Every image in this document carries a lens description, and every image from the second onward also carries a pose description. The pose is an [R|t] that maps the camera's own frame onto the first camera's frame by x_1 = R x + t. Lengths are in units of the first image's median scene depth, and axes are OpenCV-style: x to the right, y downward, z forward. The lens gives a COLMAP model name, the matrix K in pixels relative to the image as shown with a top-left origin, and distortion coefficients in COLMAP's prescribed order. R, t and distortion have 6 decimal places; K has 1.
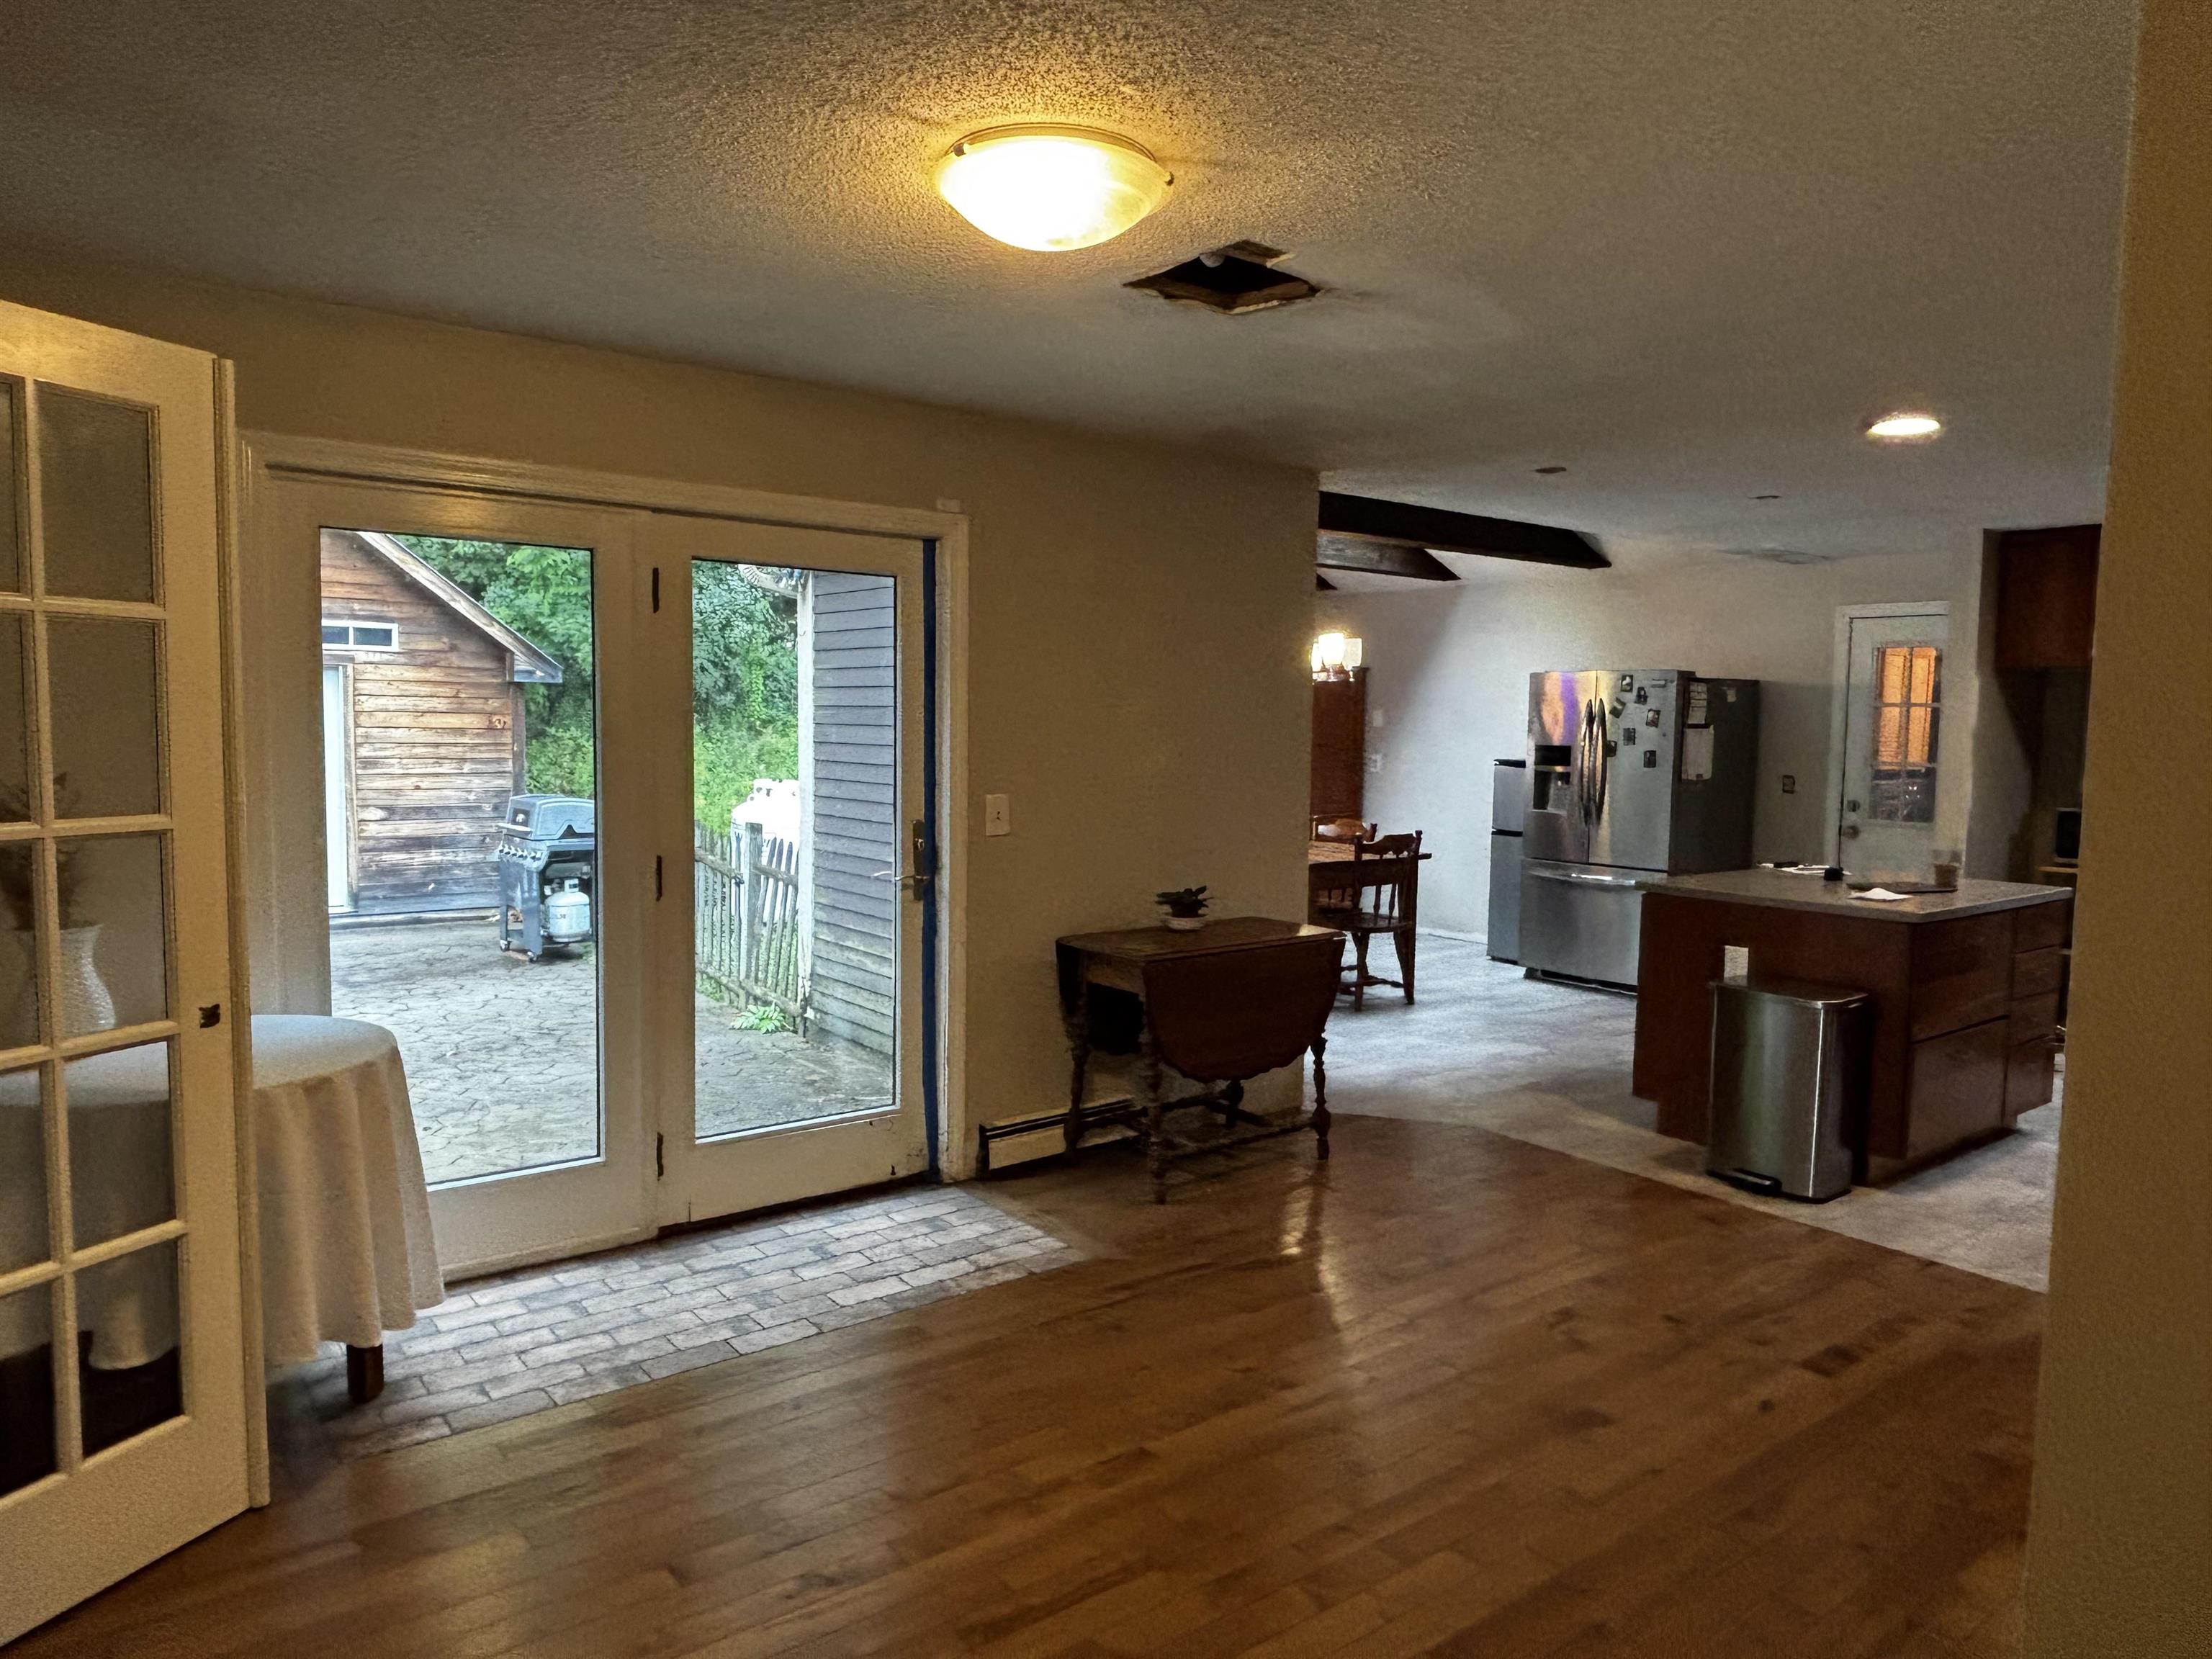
lens RADIAL K [[1443.1, 0, 1093.4], [0, 1443.1, 827.7], [0, 0, 1]] dist [0.049978, -0.073434]
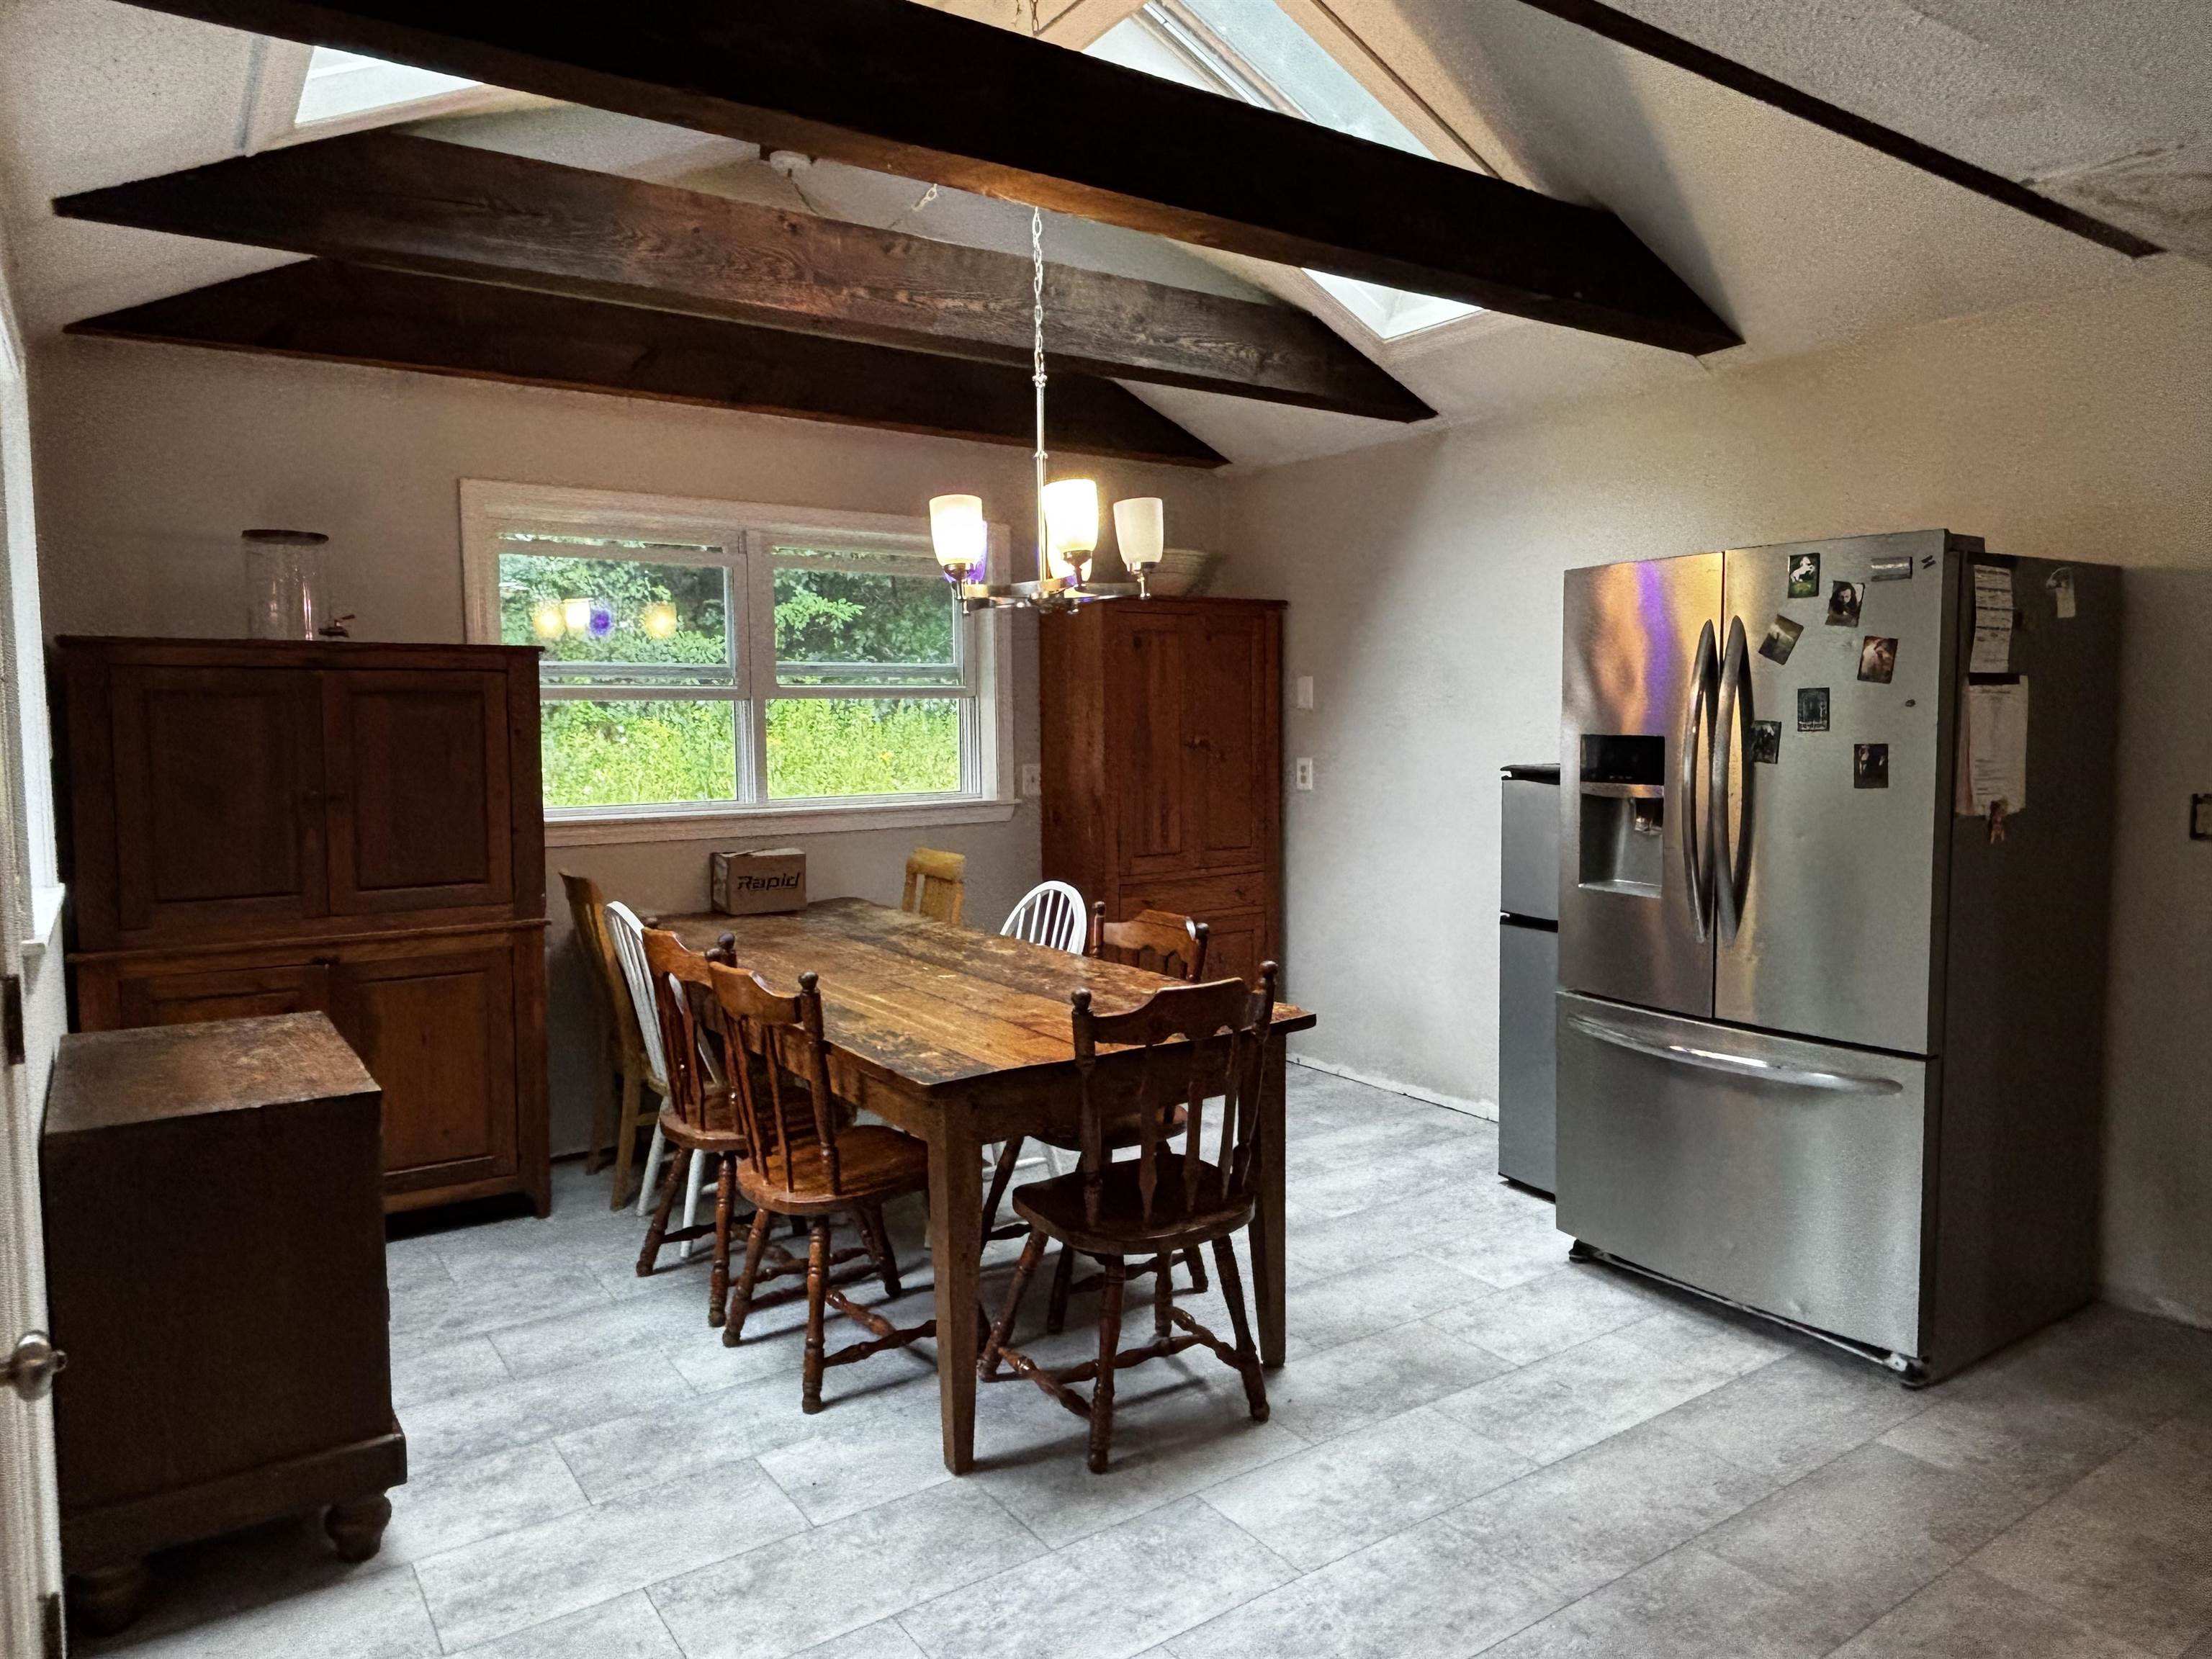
lens RADIAL K [[1457.3, 0, 1106.1], [0, 1457.3, 820.5], [0, 0, 1]] dist [0.055457, -0.081924]
pose [[0.998203, -0.021934, -0.055756, 0.197620], [0.021829, 0.999759, -0.002493, -0.035534], [0.055798, 0.001271, 0.998441, 0.585763]]
